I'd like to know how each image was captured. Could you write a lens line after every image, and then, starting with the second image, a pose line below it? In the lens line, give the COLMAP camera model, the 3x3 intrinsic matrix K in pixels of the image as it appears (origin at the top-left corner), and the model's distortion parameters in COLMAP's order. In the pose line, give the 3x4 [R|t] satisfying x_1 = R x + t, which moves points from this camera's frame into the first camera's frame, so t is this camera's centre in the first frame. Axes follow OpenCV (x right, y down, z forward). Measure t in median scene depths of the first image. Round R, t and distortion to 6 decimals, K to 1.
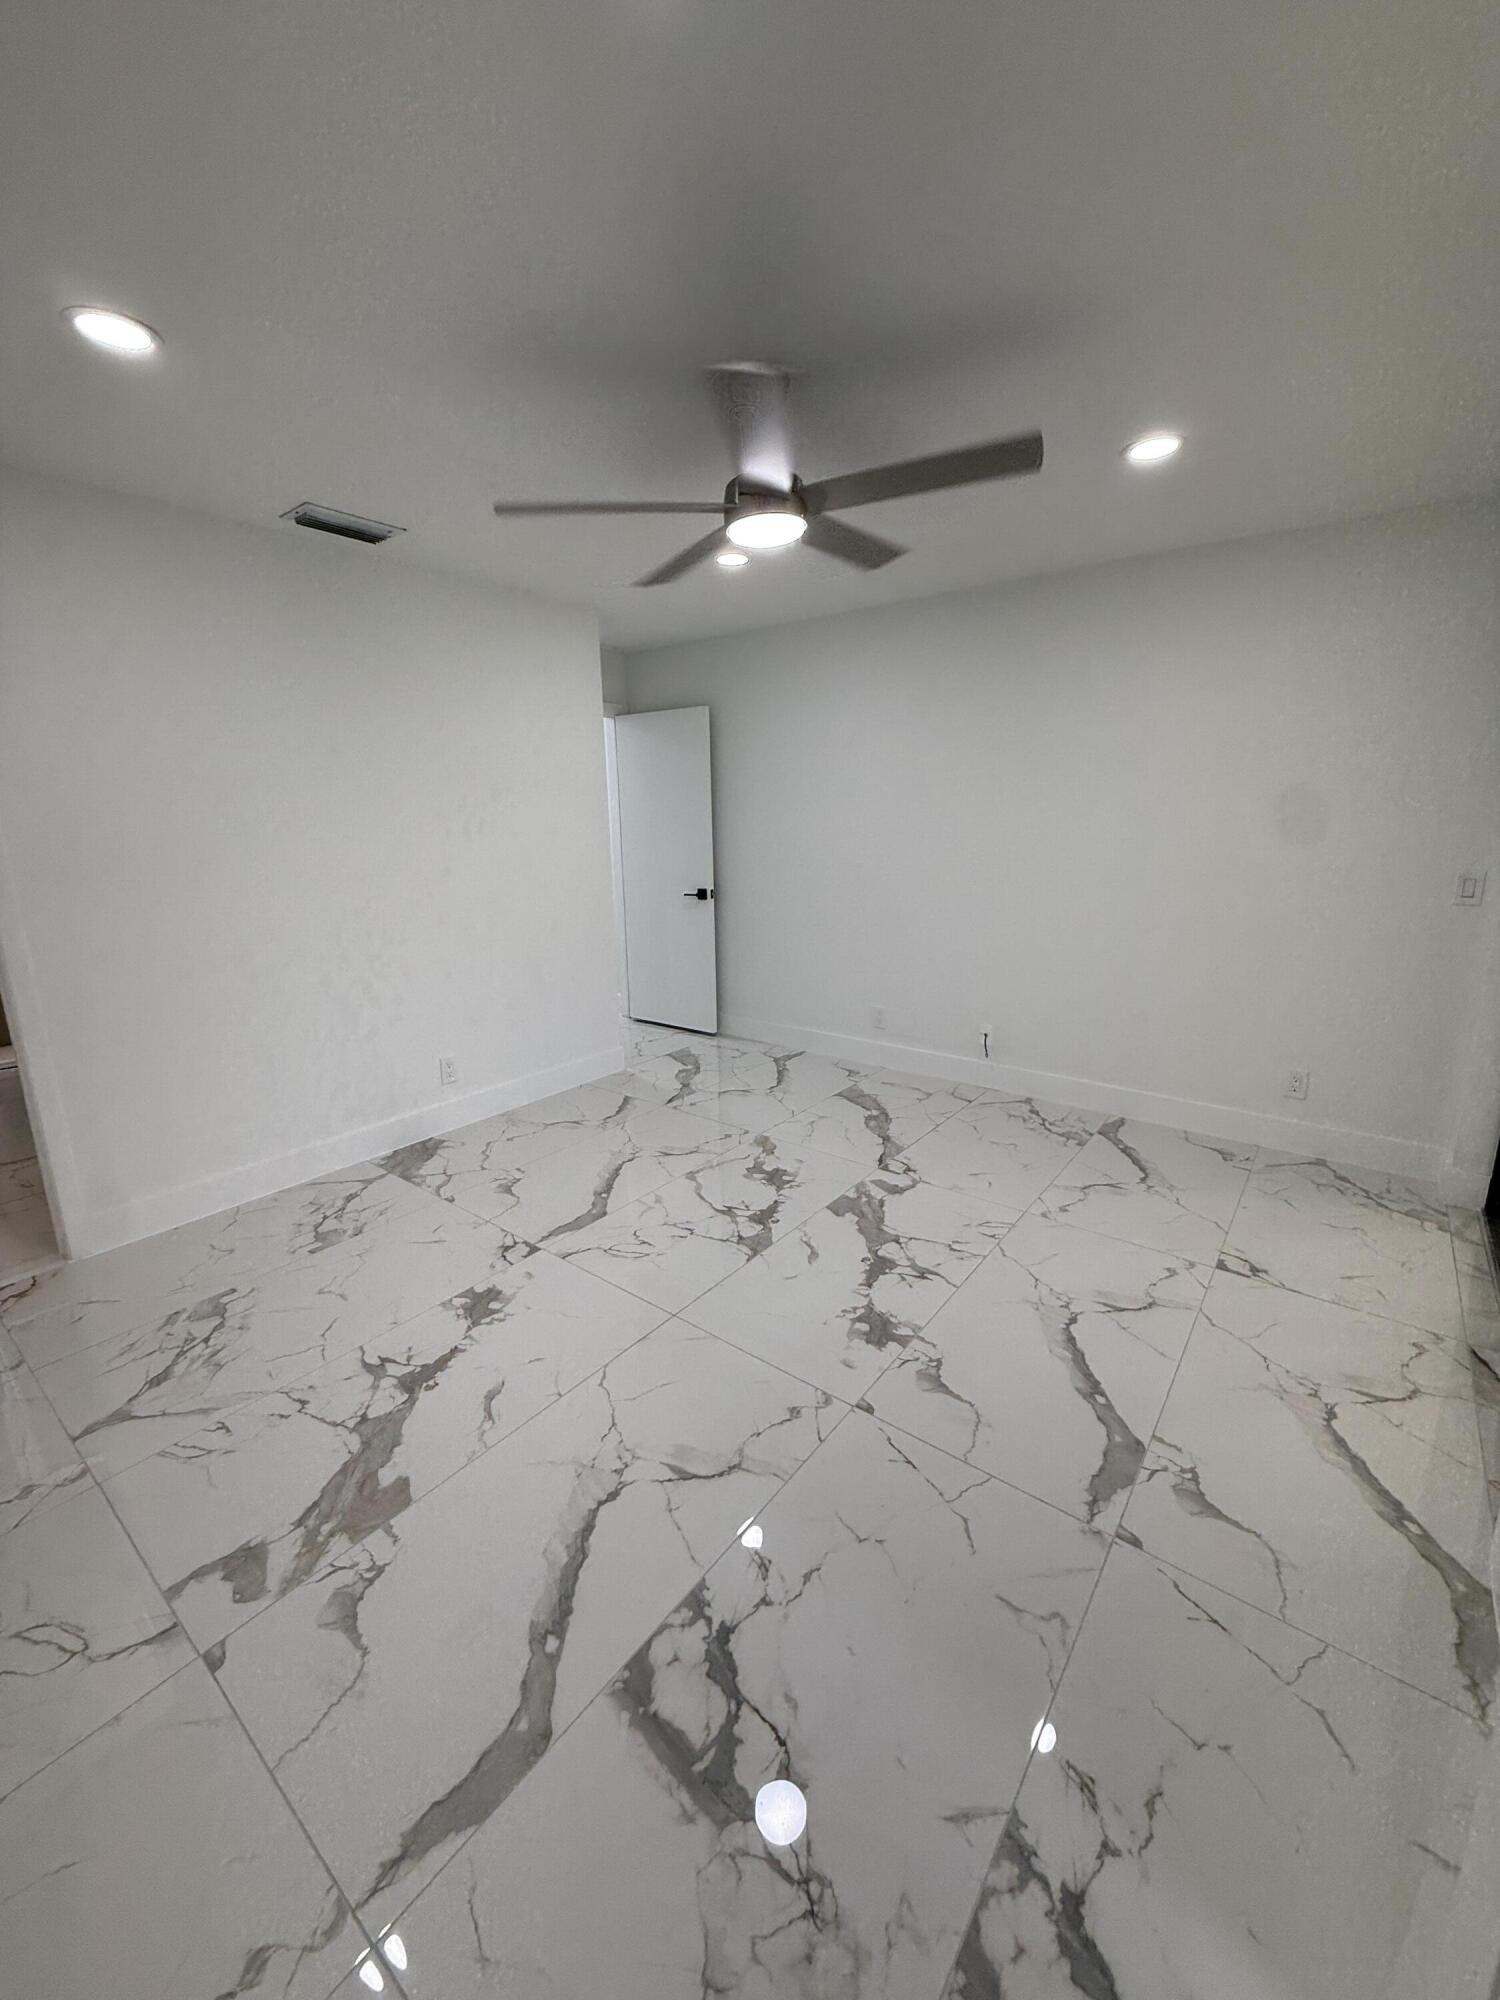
lens RADIAL K [[802.3, 0, 738.8], [0, 802.3, 984.2], [0, 0, 1]] dist [0.001488, -0.000813]
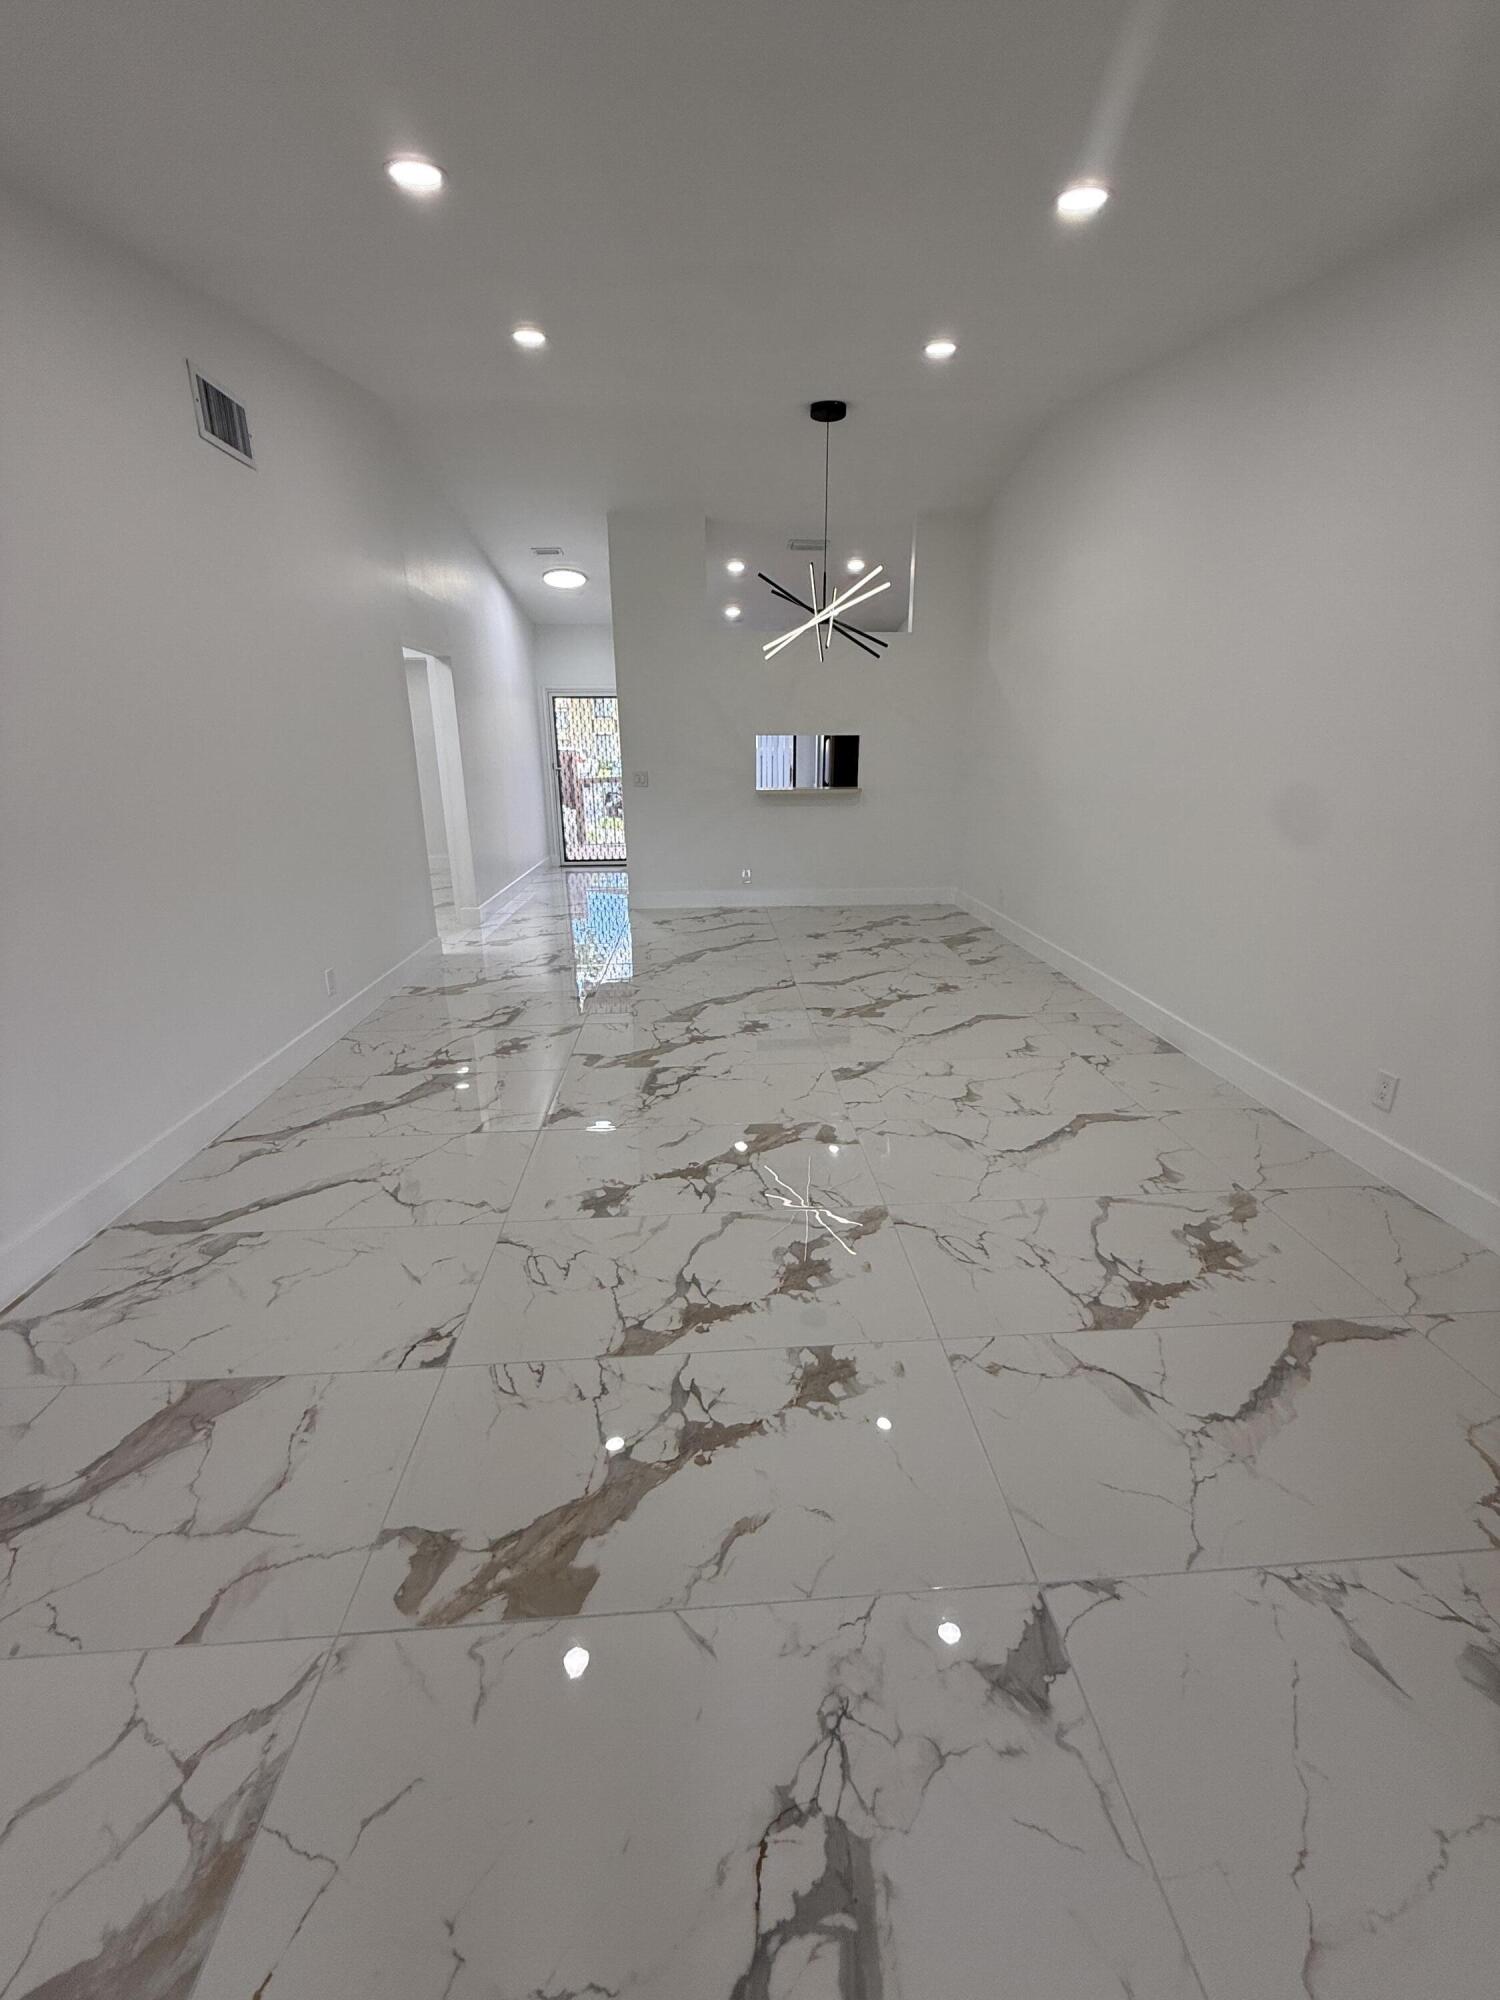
lens RADIAL K [[802.3, 0, 766.5], [0, 802.3, 1004.5], [0, 0, 1]] dist [0.001488, -0.000813]
pose [[-0.680855, -0.212225, 0.700997, -0.405612], [0.173492, 0.883129, 0.435872, -0.254623], [-0.711574, 0.418382, -0.564463, 1.242421]]
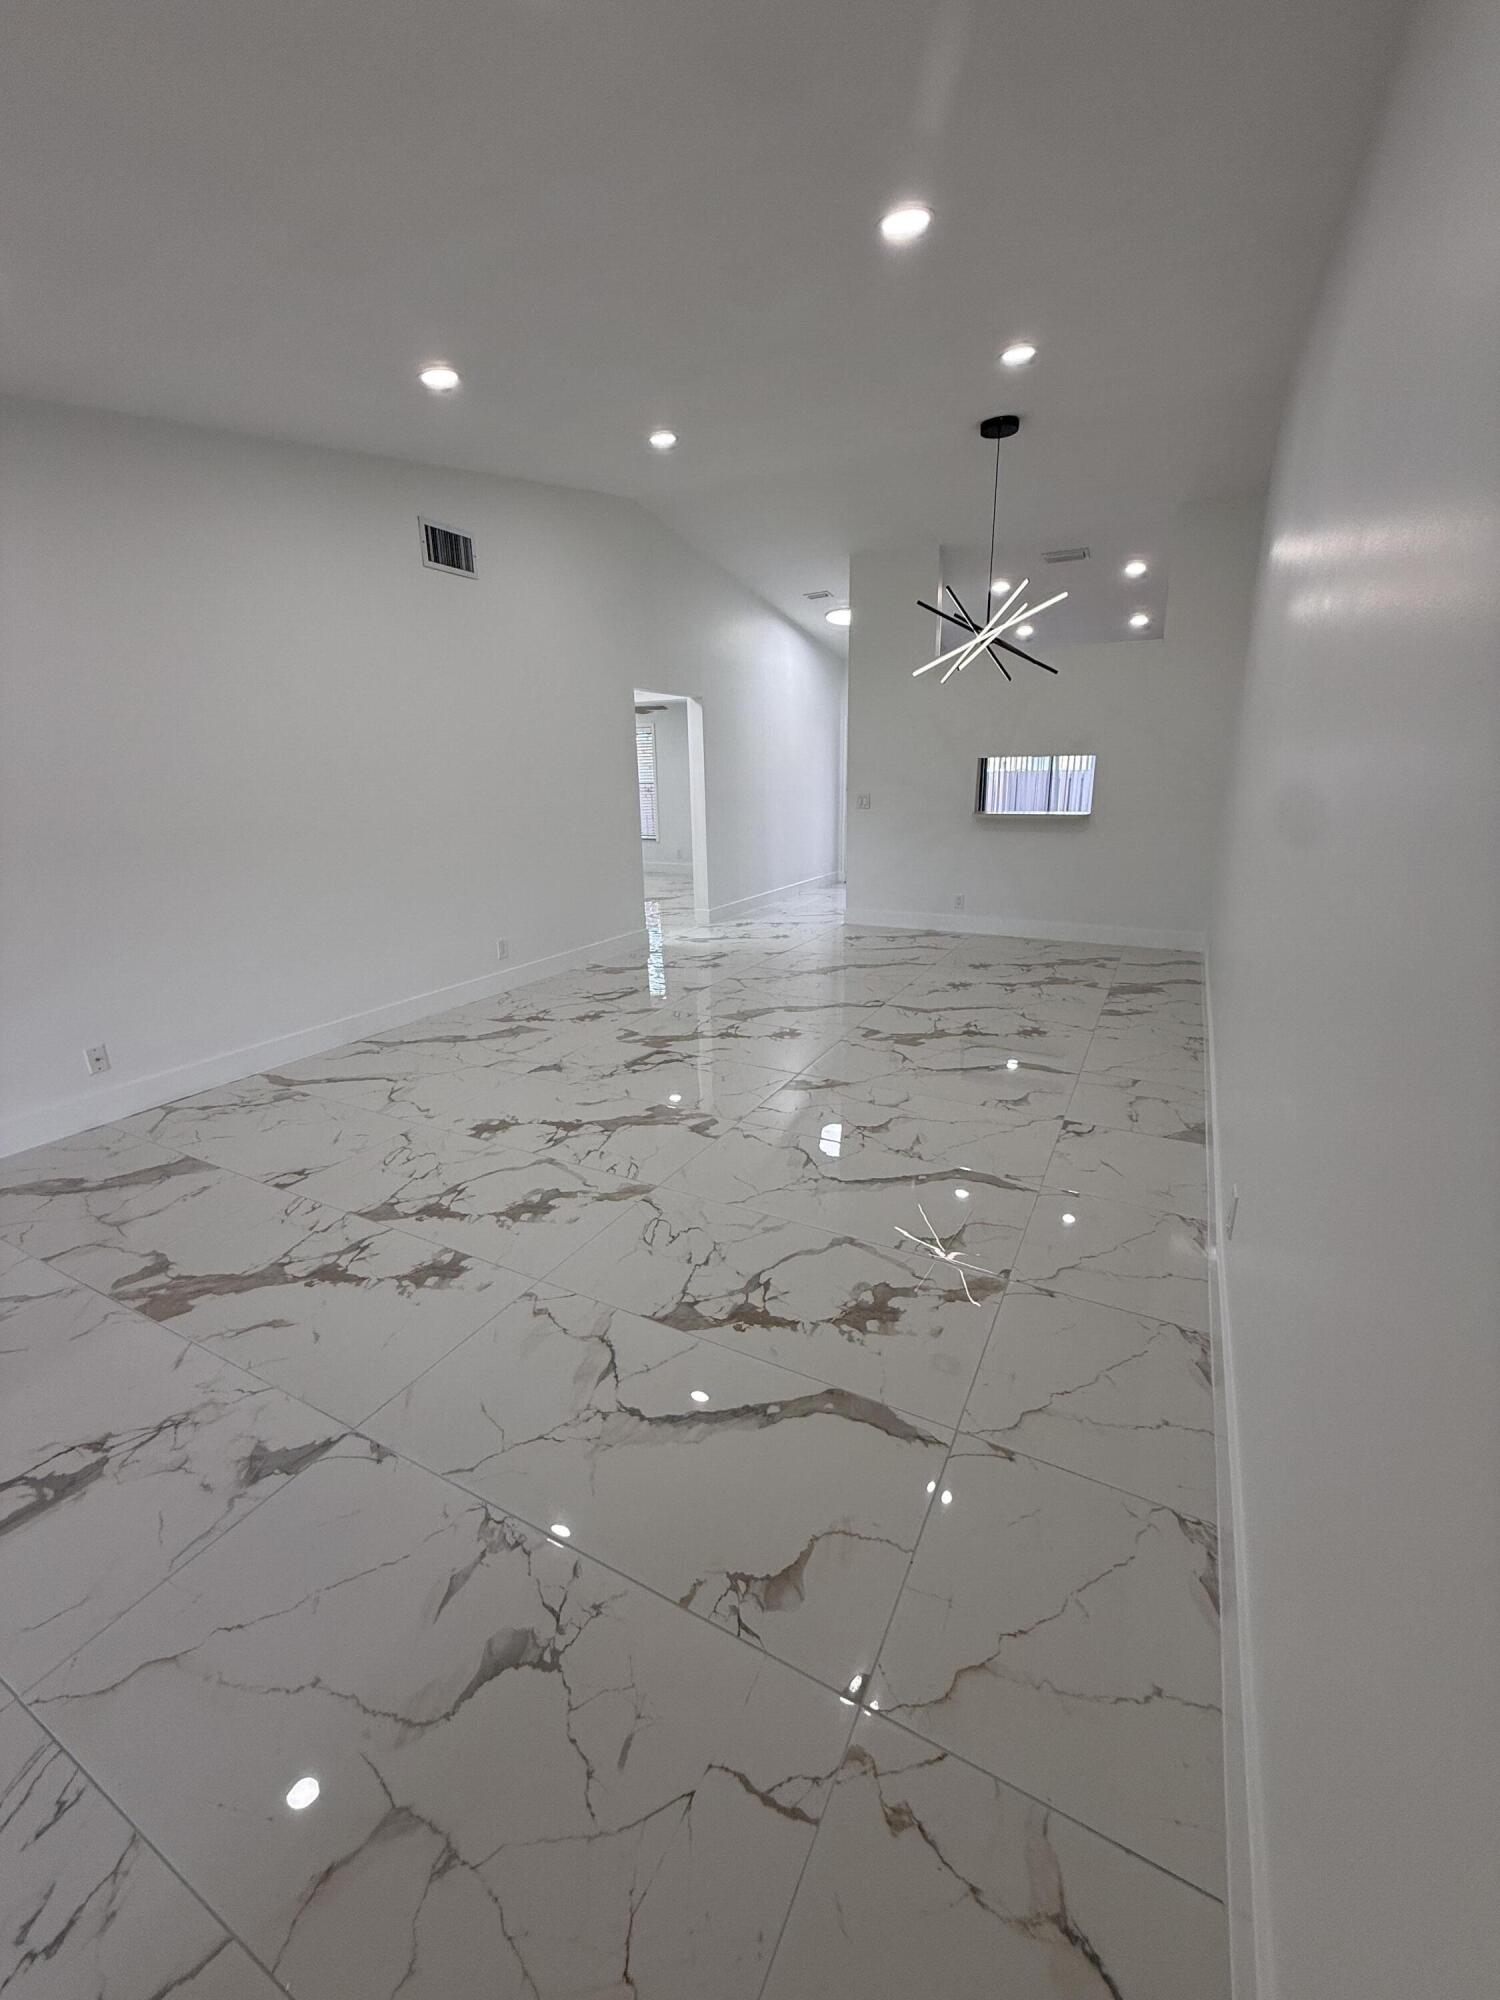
lens RADIAL K [[802.3, 0, 757.9], [0, 802.3, 1010.7], [0, 0, 1]] dist [0.001488, -0.000813]
pose [[-0.193000, -0.267210, 0.944113, -0.834213], [0.233464, 0.922064, 0.308695, -0.114423], [-0.953019, 0.279995, -0.115574, 0.648700]]
